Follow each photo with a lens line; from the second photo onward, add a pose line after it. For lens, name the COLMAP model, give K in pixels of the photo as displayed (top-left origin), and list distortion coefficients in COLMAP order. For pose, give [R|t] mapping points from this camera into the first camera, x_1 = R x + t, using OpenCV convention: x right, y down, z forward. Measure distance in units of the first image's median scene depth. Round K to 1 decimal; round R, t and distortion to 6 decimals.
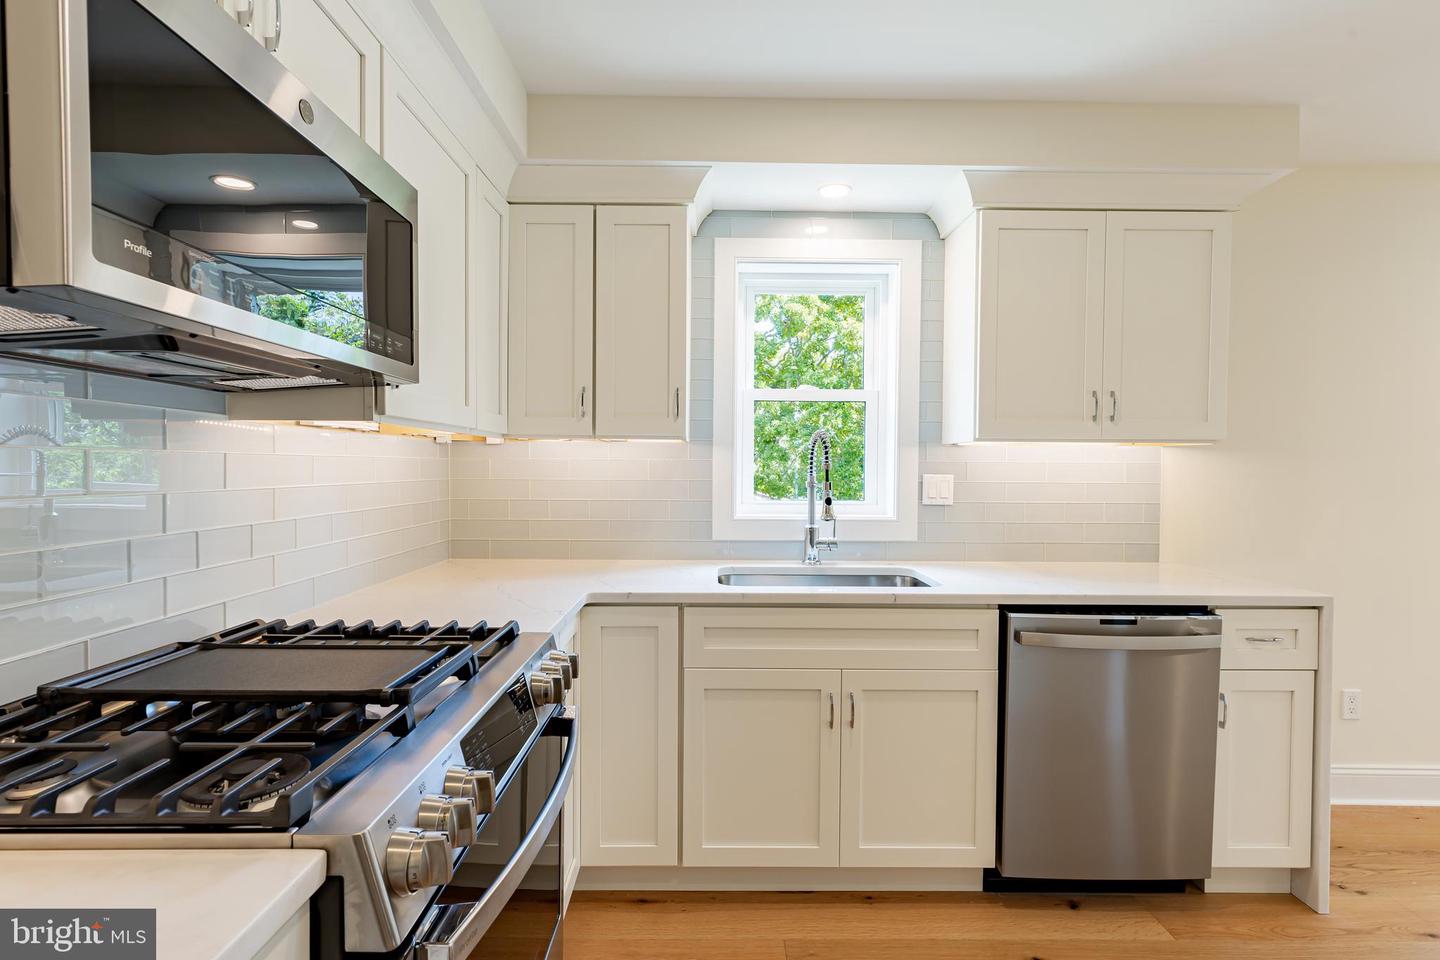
lens RADIAL K [[664.4, 0, 718.5], [0, 664.4, 481.1], [0, 0, 1]] dist [0.009099, 0.000848]
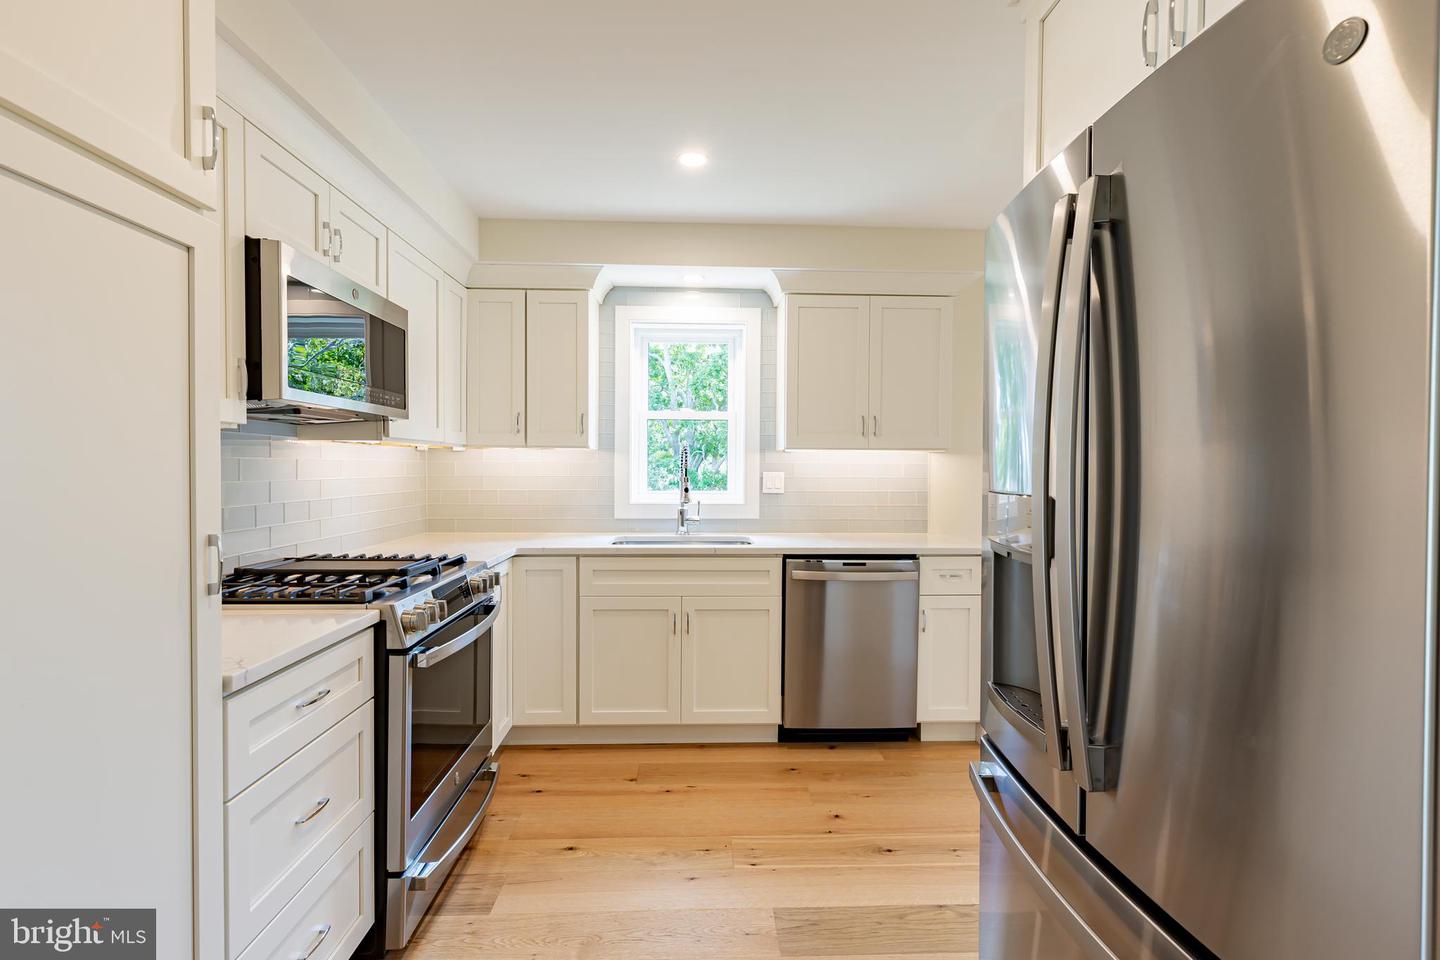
lens RADIAL K [[664.4, 0, 717.1], [0, 664.4, 481.0], [0, 0, 1]] dist [0.009099, 0.000848]
pose [[0.999628, -0.002288, 0.027187, 0.221893], [0.002340, 0.999995, -0.001885, 0.015049], [-0.027183, 0.001948, 0.999629, -0.547090]]
